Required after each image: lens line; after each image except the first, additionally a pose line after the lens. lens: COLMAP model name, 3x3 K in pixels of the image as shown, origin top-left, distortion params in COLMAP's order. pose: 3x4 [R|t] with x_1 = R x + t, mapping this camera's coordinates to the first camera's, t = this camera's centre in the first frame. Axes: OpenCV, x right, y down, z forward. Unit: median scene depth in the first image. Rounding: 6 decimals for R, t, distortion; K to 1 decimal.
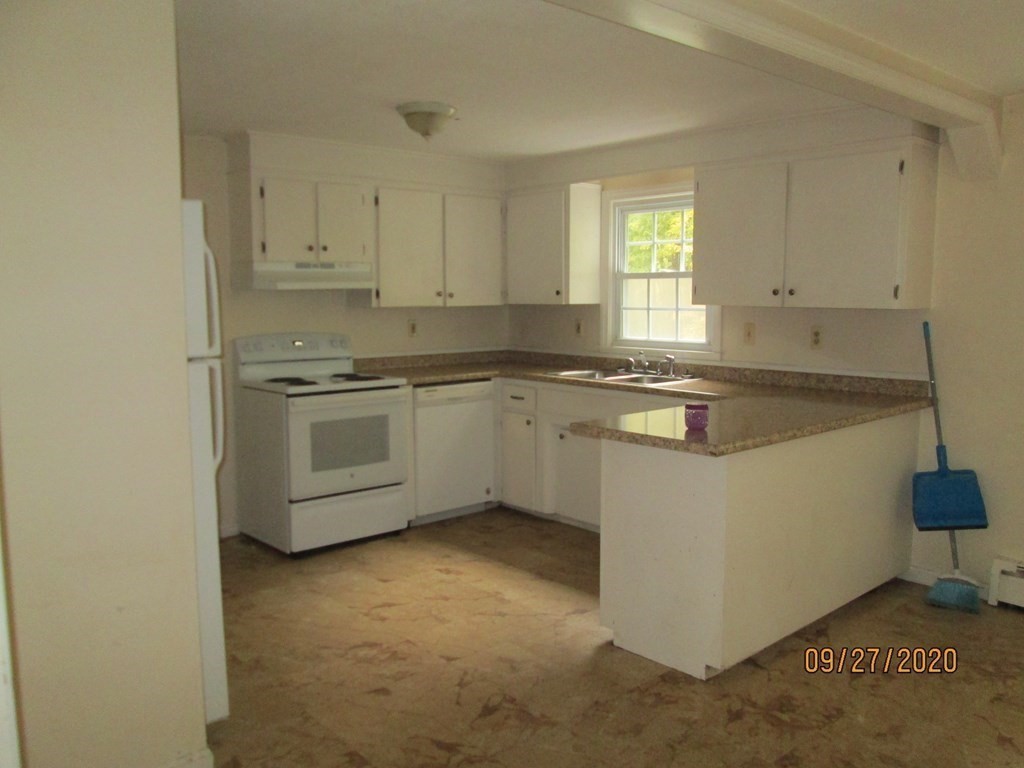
lens RADIAL K [[832.1, 0, 512.0], [0, 832.1, 384.0], [0, 0, 1]] dist [-0.050389, 0.002877]
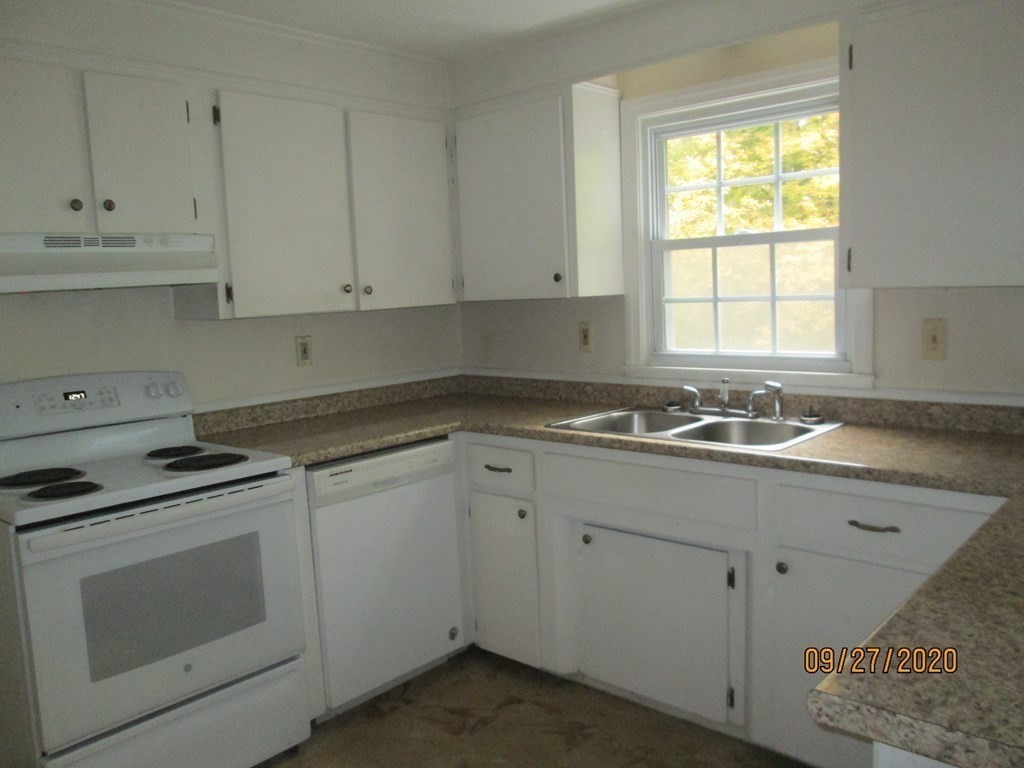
lens RADIAL K [[832.1, 0, 512.0], [0, 832.1, 384.0], [0, 0, 1]] dist [-0.050389, 0.002877]
pose [[0.993313, -0.052451, 0.102849, -0.039430], [0.051663, 0.998611, 0.010319, -0.046178], [-0.103247, -0.004937, 0.994643, 0.450510]]
